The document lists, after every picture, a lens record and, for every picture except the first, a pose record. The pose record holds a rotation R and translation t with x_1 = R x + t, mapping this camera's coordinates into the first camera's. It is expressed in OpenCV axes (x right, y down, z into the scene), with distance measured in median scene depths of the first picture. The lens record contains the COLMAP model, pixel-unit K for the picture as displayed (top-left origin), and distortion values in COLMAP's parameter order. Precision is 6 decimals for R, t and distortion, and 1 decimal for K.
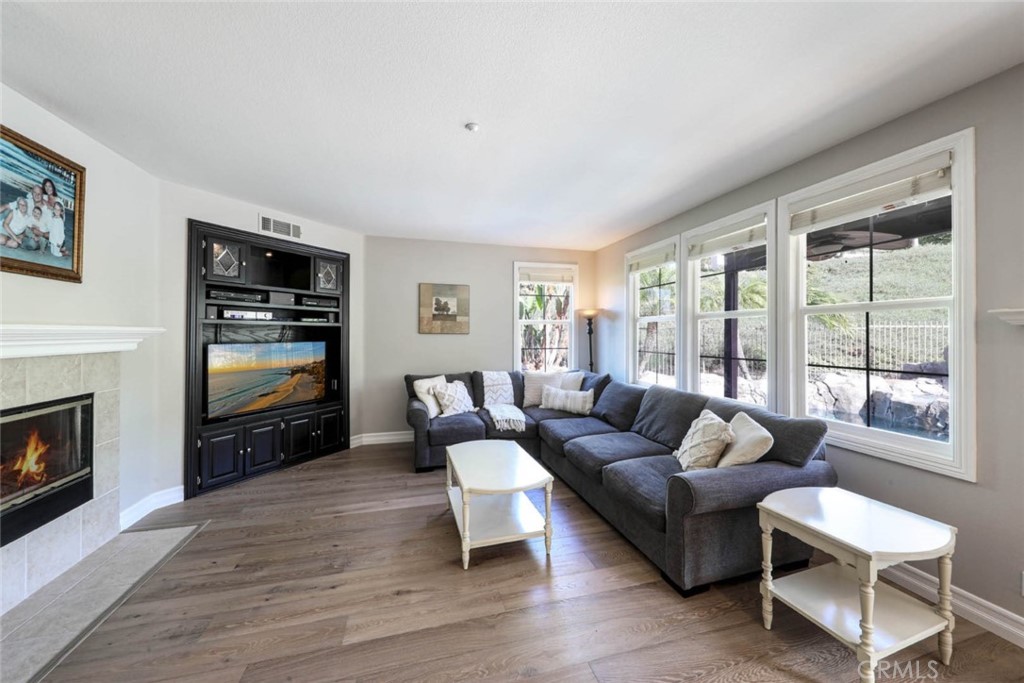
lens RADIAL K [[368.9, 0, 513.1], [0, 368.9, 326.7], [0, 0, 1]] dist [-0.001328, -0.001401]
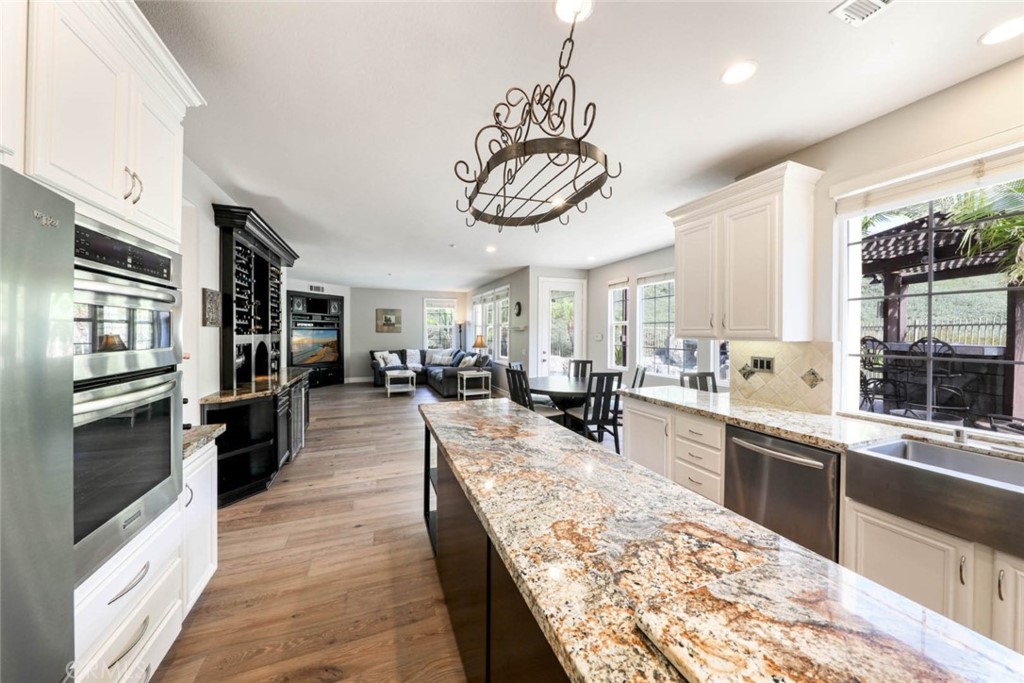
lens RADIAL K [[339.9, 0, 516.8], [0, 339.9, 331.2], [0, 0, 1]] dist [-0.000010, -0.000304]
pose [[0.991998, 0.000466, 0.126255, 0.441418], [-0.002487, 0.999871, 0.015848, -0.029110], [-0.126232, -0.016035, 0.991871, -1.543741]]
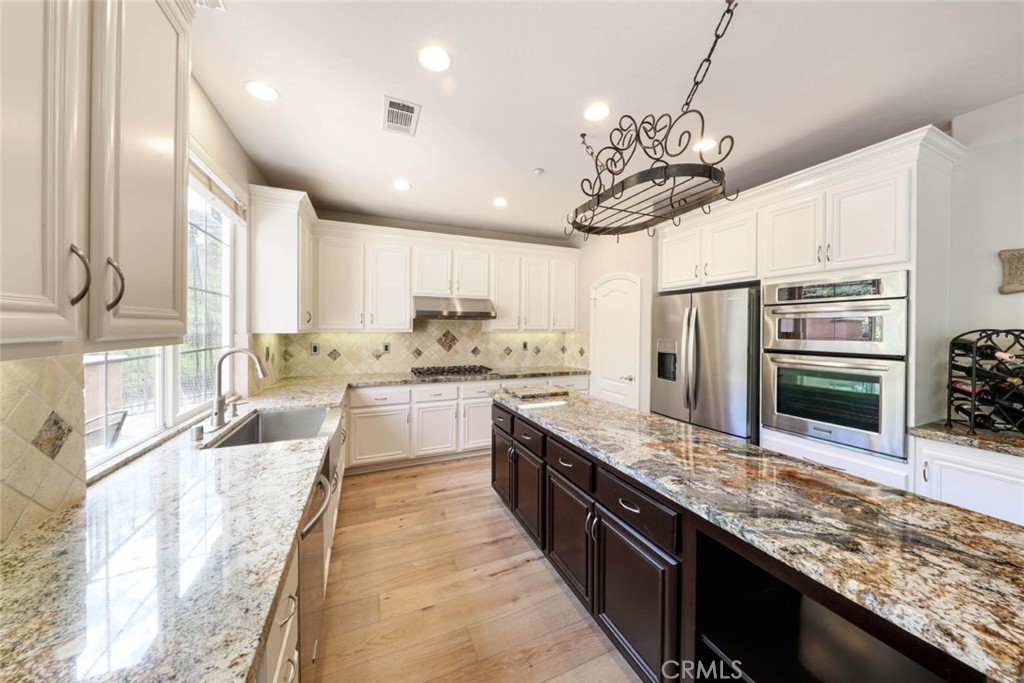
lens RADIAL K [[339.9, 0, 505.9], [0, 339.9, 336.0], [0, 0, 1]] dist [-0.000010, -0.000304]
pose [[-0.989849, -0.004640, -0.142046, 0.745597], [-0.004742, 0.999989, 0.000380, -0.011843], [0.142043, 0.001050, -0.989860, -0.713427]]
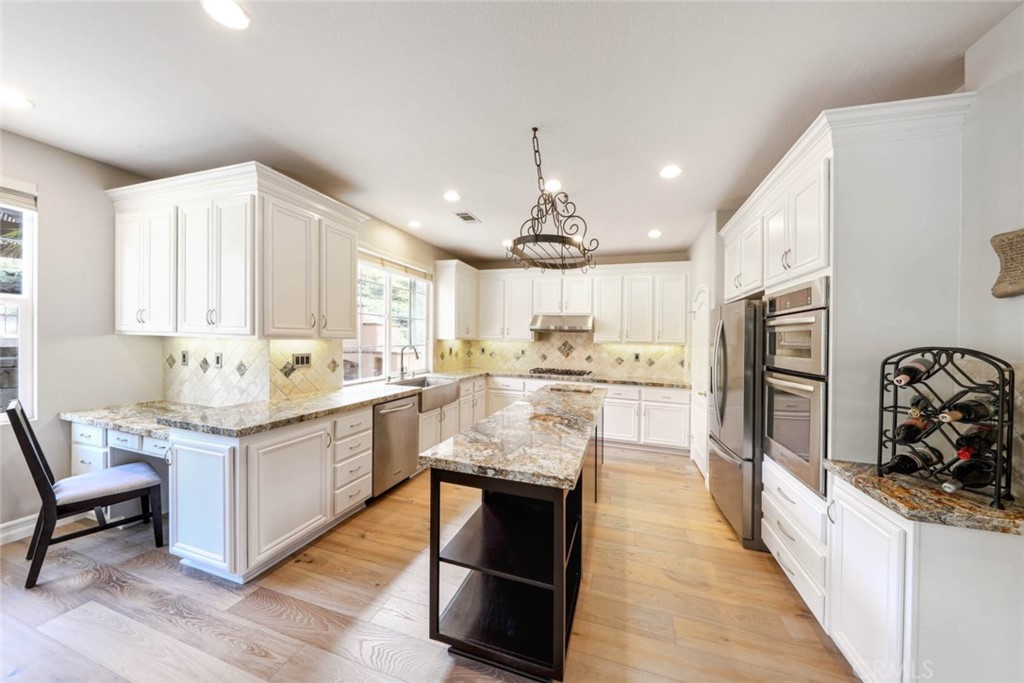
lens RADIAL K [[339.9, 0, 511.6], [0, 339.9, 351.3], [0, 0, 1]] dist [-0.000010, -0.000304]
pose [[-0.832016, -0.046844, 0.552770, 0.209102], [-0.040978, 0.998896, 0.022970, -0.009556], [-0.553236, -0.003540, -0.833017, -0.551564]]
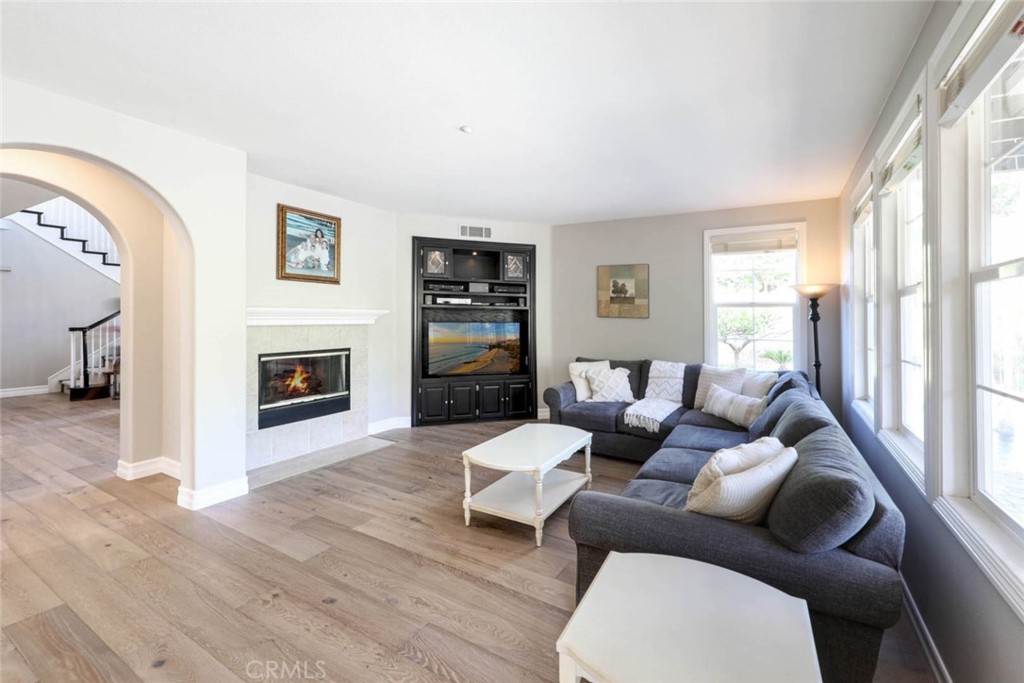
lens RADIAL K [[409.5, 0, 558.0], [0, 409.5, 311.7], [0, 0, 1]] dist [0.007379, -0.000174]
pose [[0.731965, 0.001603, -0.681340, 0.589002], [-0.001661, 0.999998, 0.000568, 0.005342], [0.681340, 0.000716, 0.731967, 0.177178]]
